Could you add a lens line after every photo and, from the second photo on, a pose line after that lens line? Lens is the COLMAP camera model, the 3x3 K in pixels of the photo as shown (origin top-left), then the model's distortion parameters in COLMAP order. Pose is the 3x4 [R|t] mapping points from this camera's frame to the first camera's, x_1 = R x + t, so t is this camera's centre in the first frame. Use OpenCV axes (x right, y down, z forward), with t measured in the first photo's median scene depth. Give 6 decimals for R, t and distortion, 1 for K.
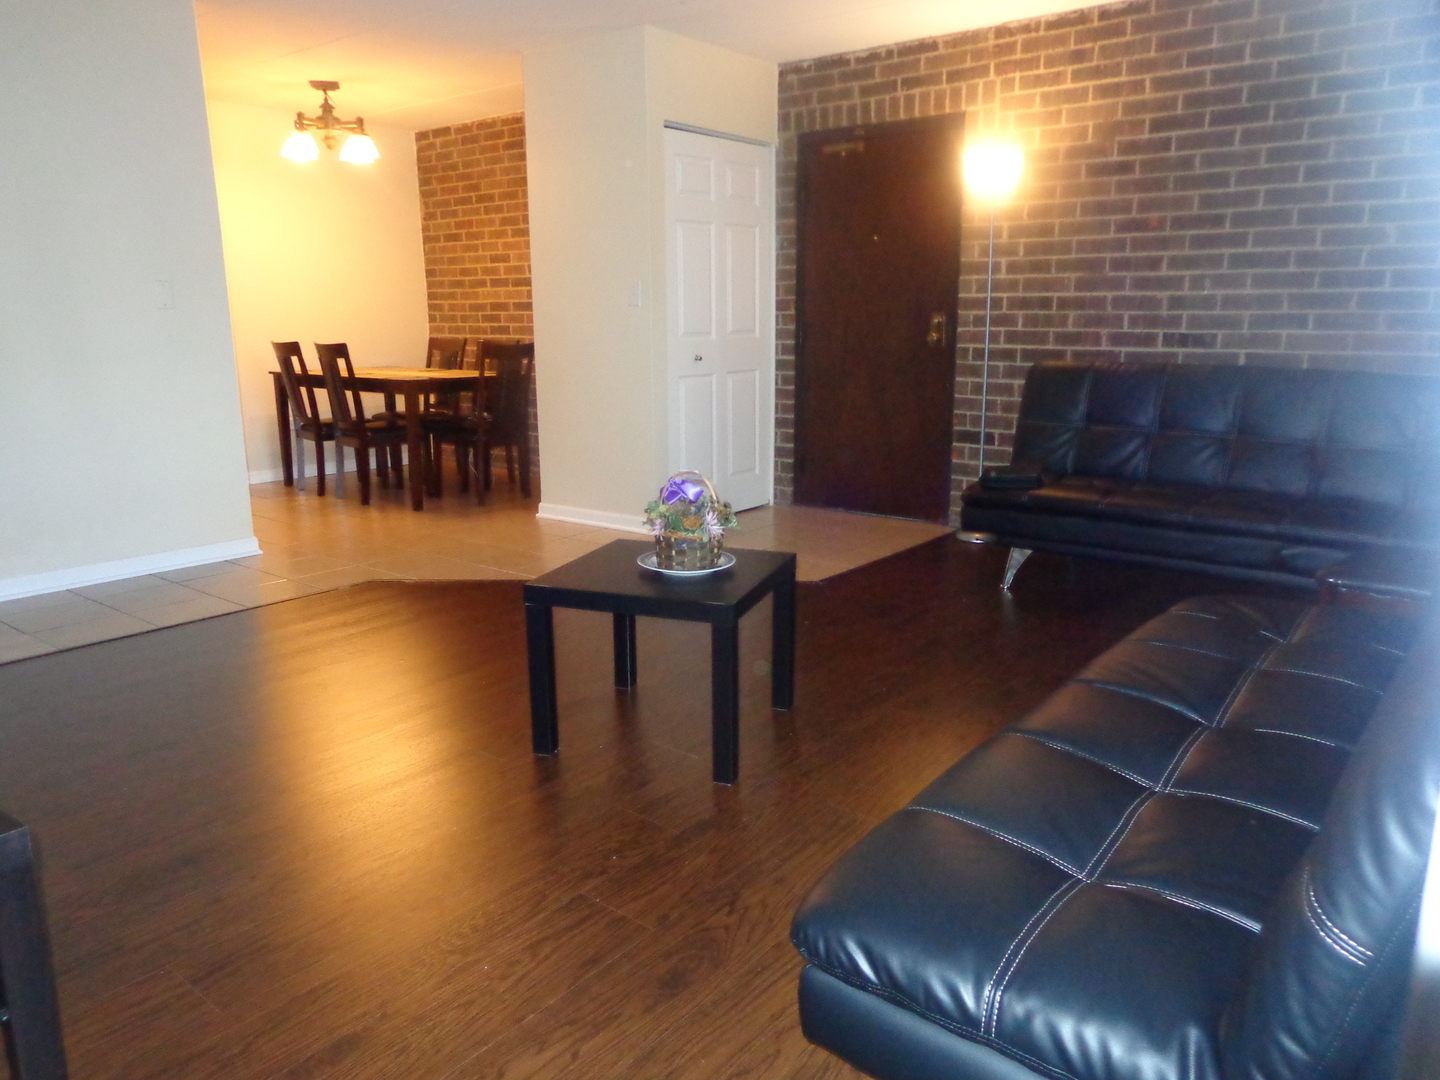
lens RADIAL K [[1011.4, 0, 717.9], [0, 1011.4, 544.2], [0, 0, 1]] dist [0.026469, 0.017438]
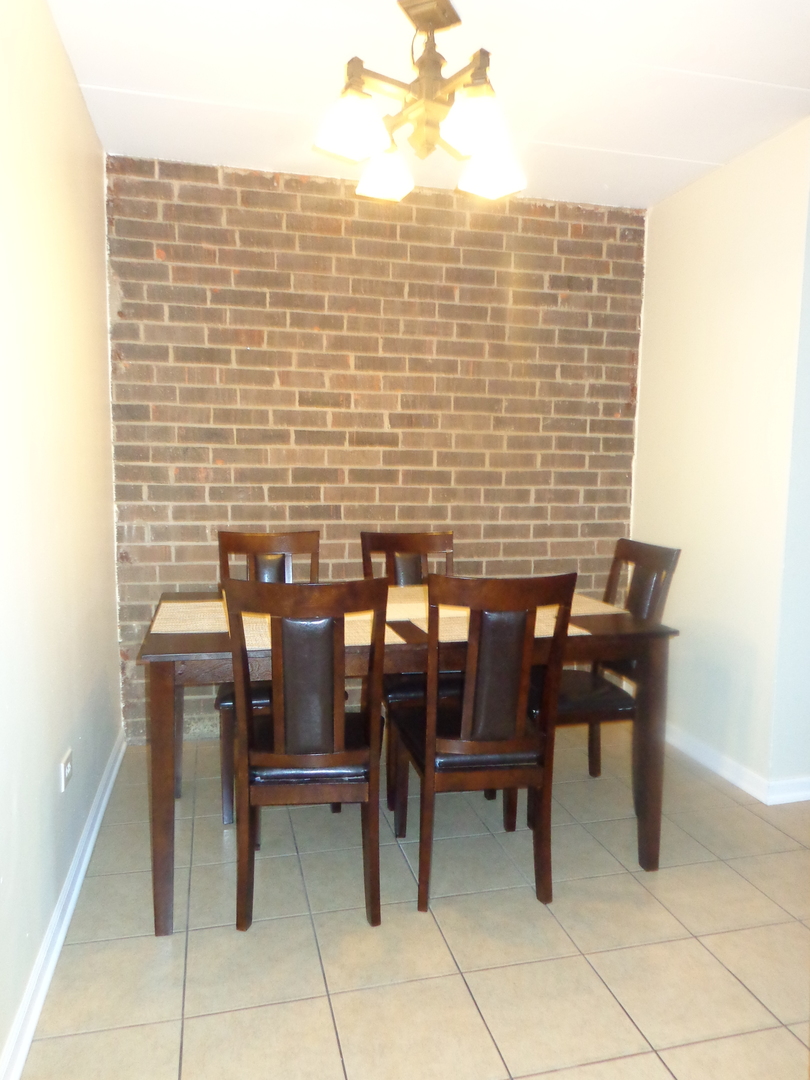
lens RADIAL K [[758.5, 0, 408.2], [0, 758.5, 540.7], [0, 0, 1]] dist [0.026469, 0.017438]
pose [[0.625914, -0.071173, 0.776637, -0.605056], [0.153789, 0.987538, -0.033442, -0.191067], [-0.764578, 0.140370, 0.629060, 0.752406]]
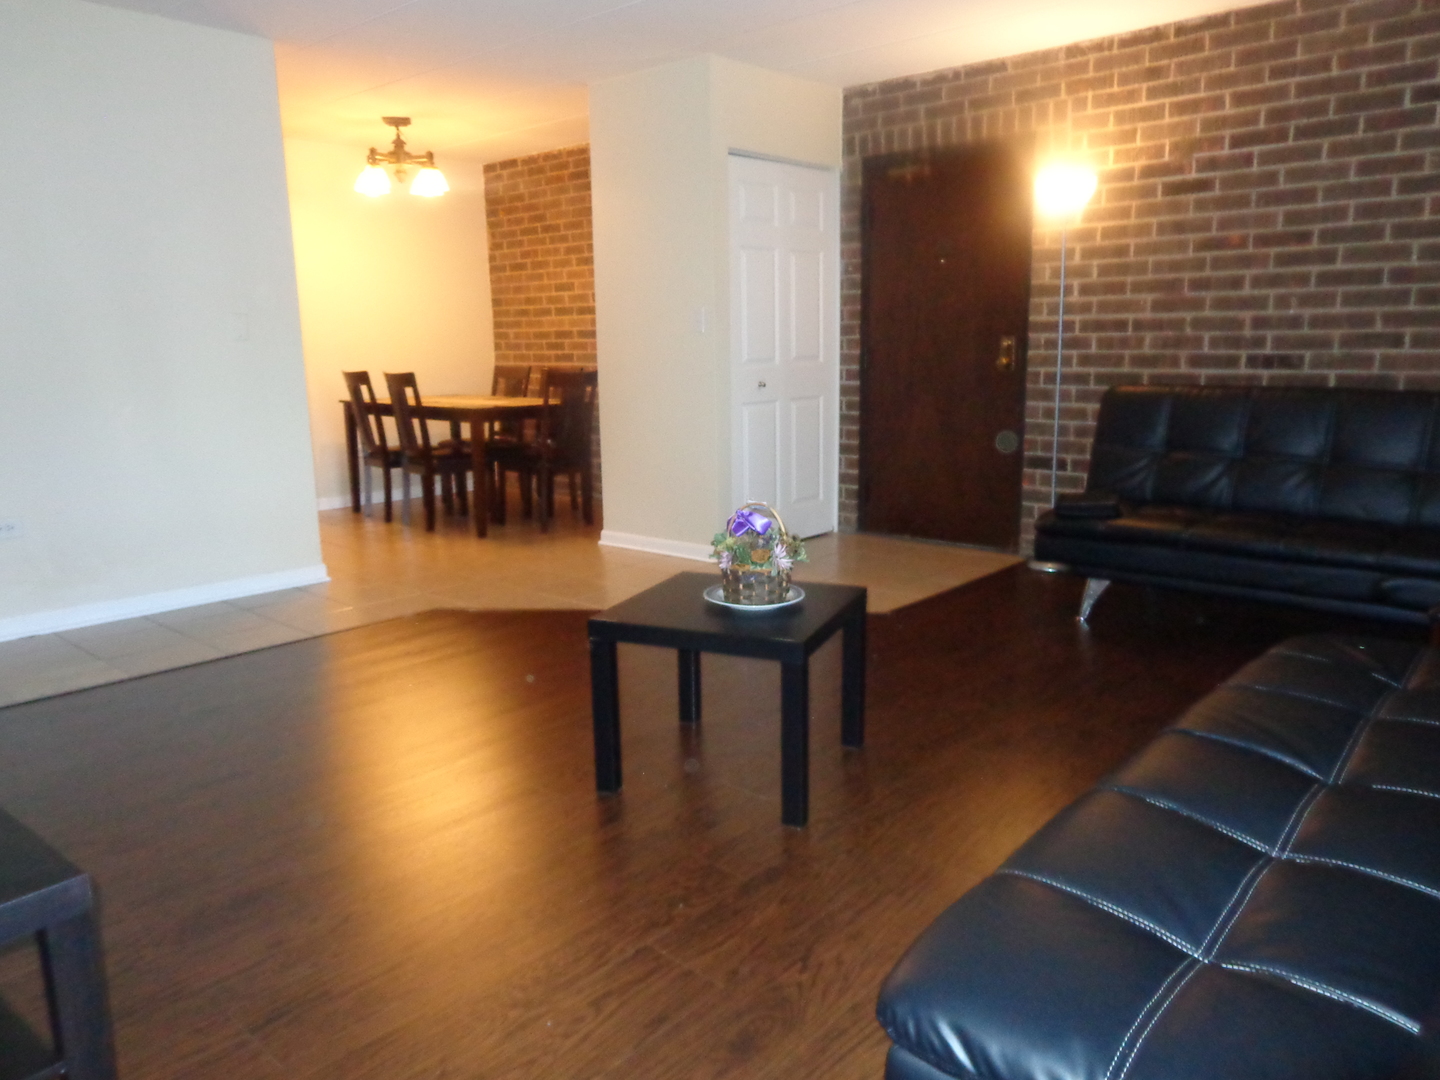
lens RADIAL K [[1011.4, 0, 718.5], [0, 1011.4, 541.2], [0, 0, 1]] dist [0.026469, 0.017438]
pose [[0.998349, 0.001726, -0.057418, -0.004819], [-0.003218, 0.999659, -0.025902, -0.004657], [0.057354, 0.026044, 0.998014, 0.014148]]
